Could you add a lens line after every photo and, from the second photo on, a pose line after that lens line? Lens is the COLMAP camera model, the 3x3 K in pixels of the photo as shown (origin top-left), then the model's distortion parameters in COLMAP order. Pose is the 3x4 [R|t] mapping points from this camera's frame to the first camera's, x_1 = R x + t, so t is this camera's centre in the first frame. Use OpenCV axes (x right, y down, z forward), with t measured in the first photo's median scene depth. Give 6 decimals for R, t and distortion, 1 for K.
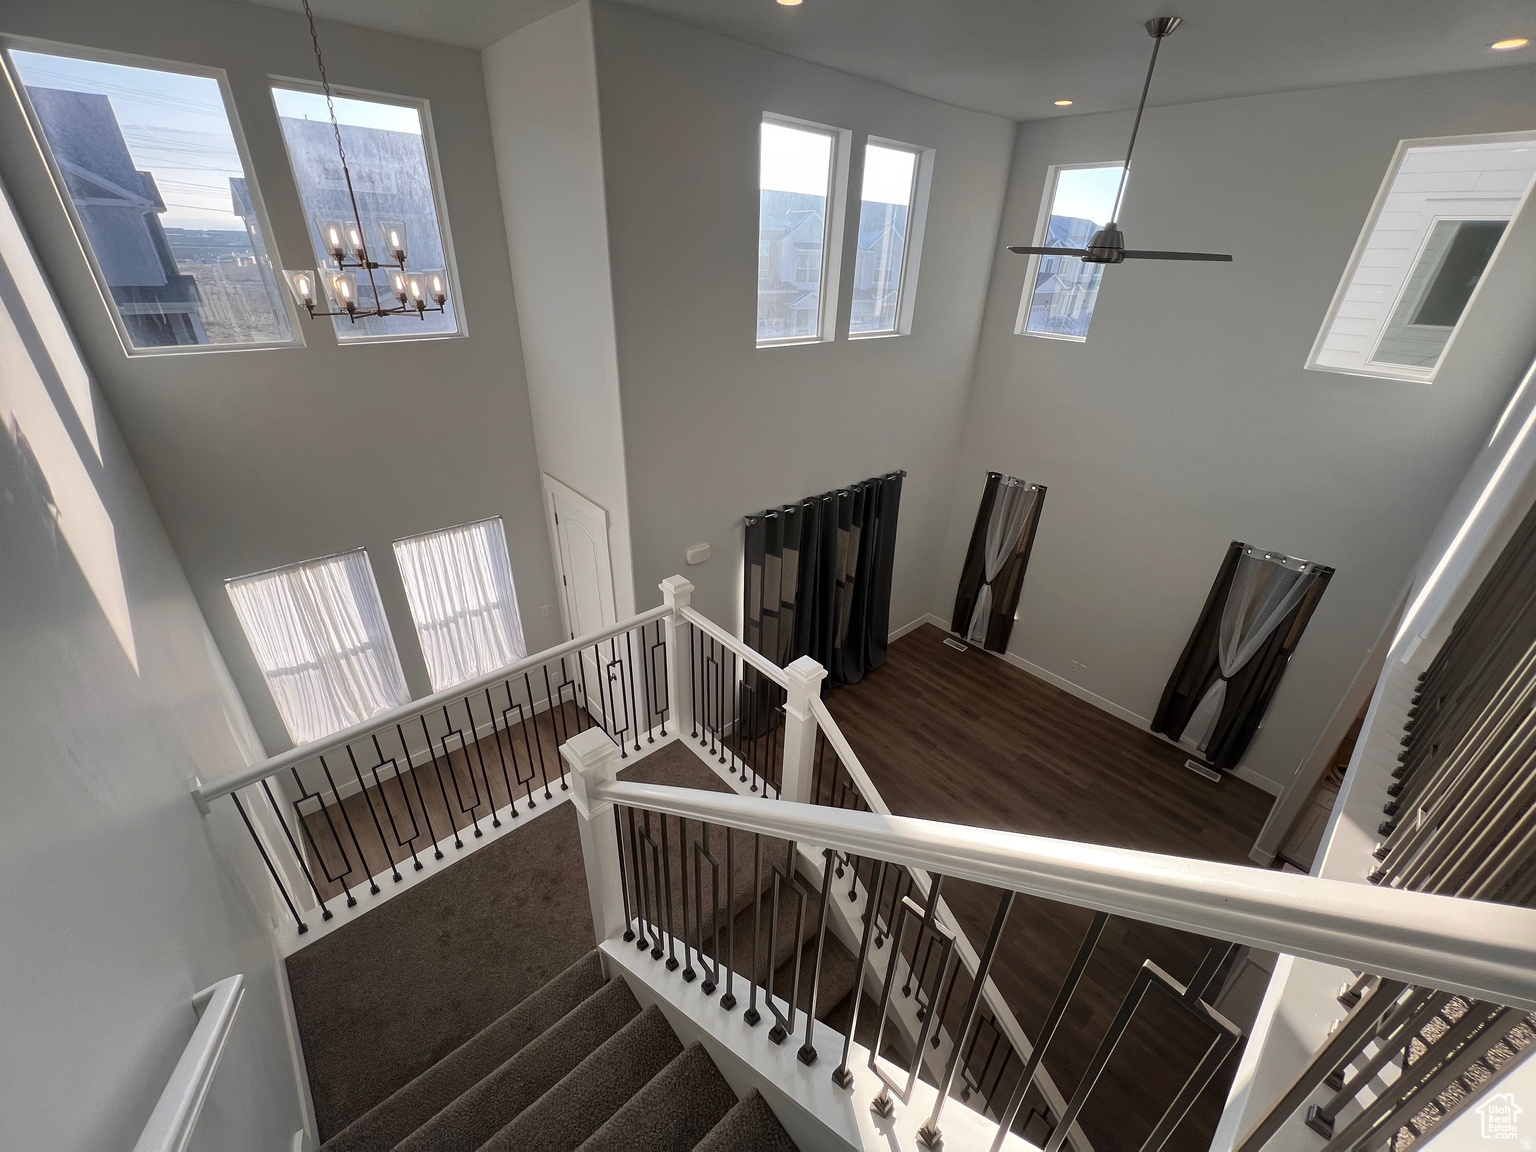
lens RADIAL K [[616.2, 0, 768.2], [0, 616.2, 574.7], [0, 0, 1]] dist [-0.001765, 0.000793]
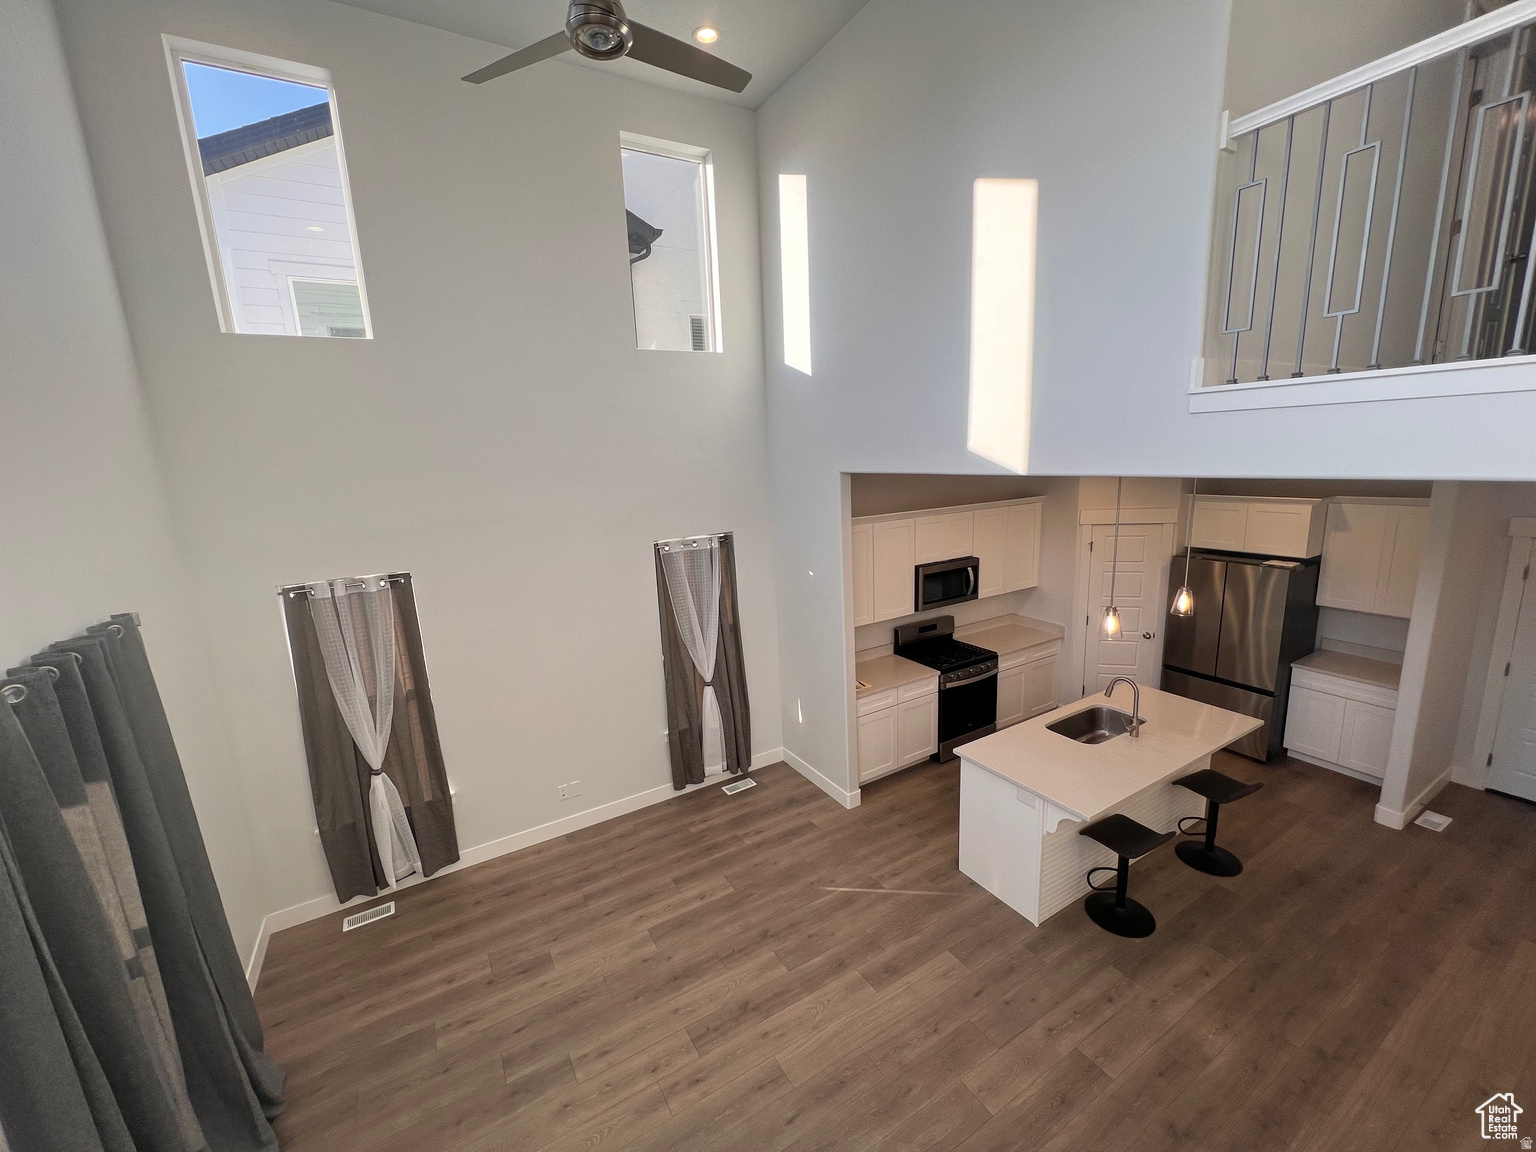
lens RADIAL K [[616.2, 0, 762.3], [0, 616.2, 571.1], [0, 0, 1]] dist [-0.001765, 0.000793]
pose [[0.200886, -0.233340, 0.951418, -0.089373], [0.505420, 0.856658, 0.103384, -0.035109], [-0.839164, 0.460097, 0.290025, 0.686577]]
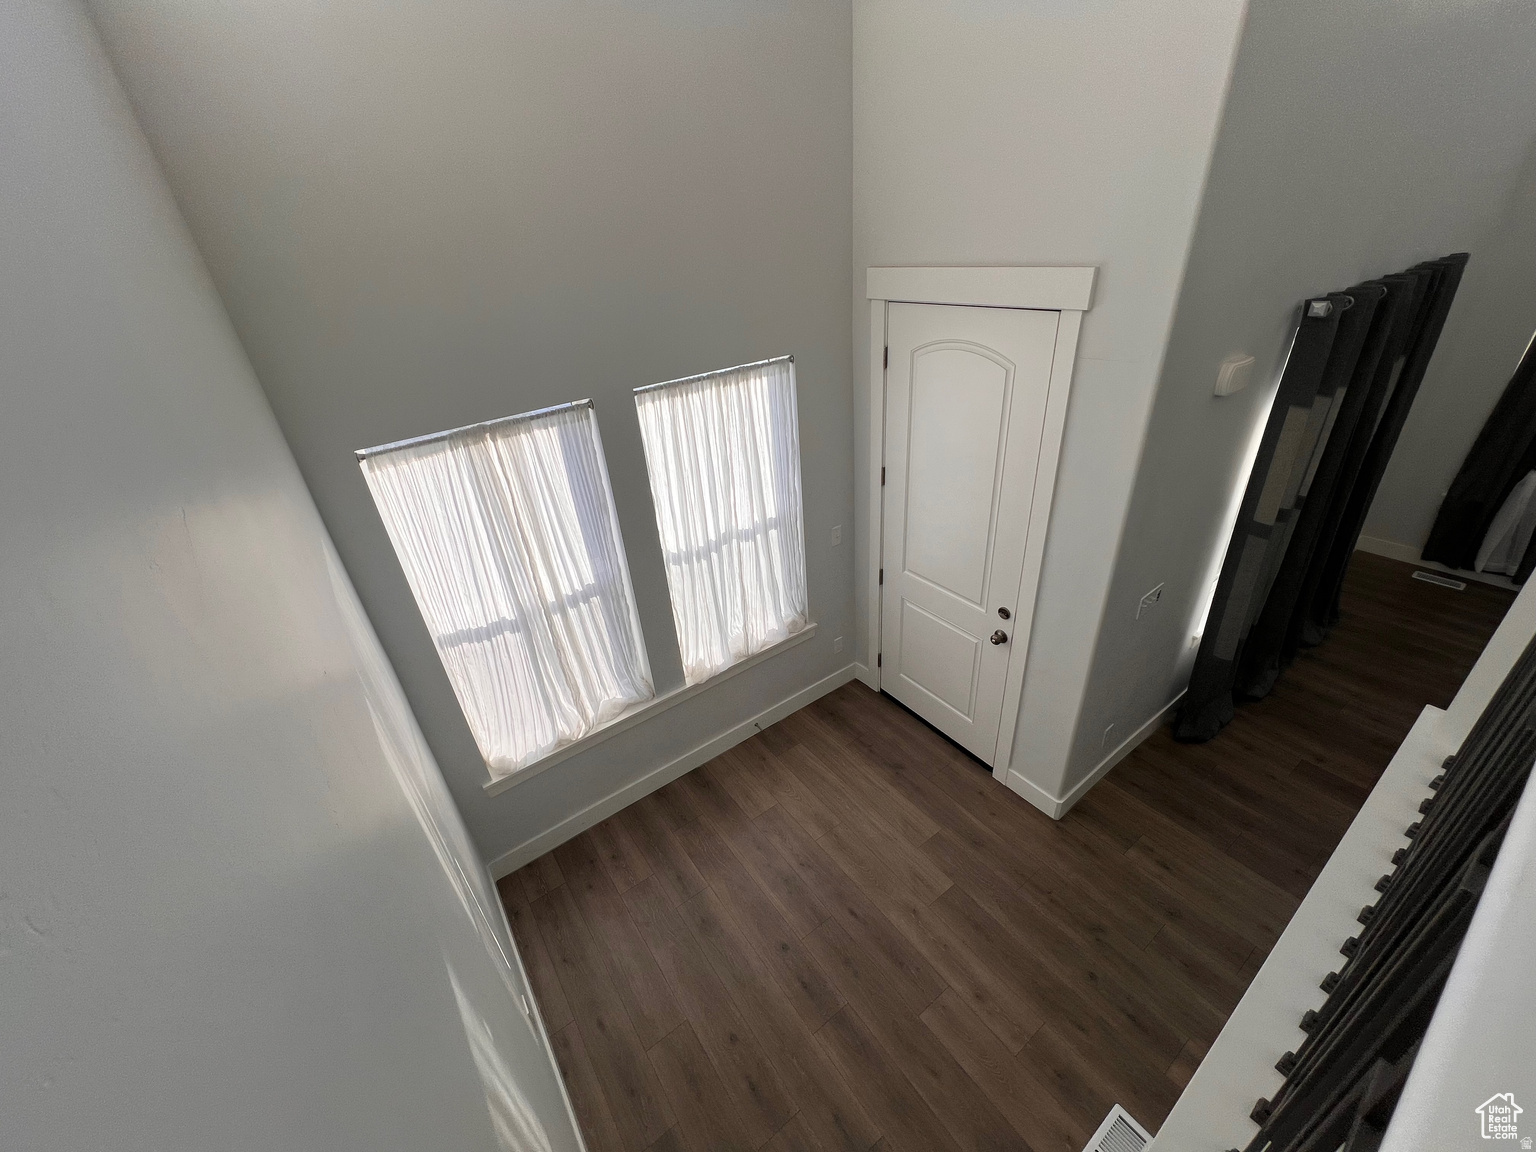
lens RADIAL K [[616.2, 0, 766.6], [0, 616.2, 571.6], [0, 0, 1]] dist [-0.001765, 0.000793]
pose [[0.986793, -0.040244, -0.156907, -0.402215], [0.044933, 0.998640, 0.026454, 0.090173], [0.155629, -0.033155, 0.987259, 0.464331]]
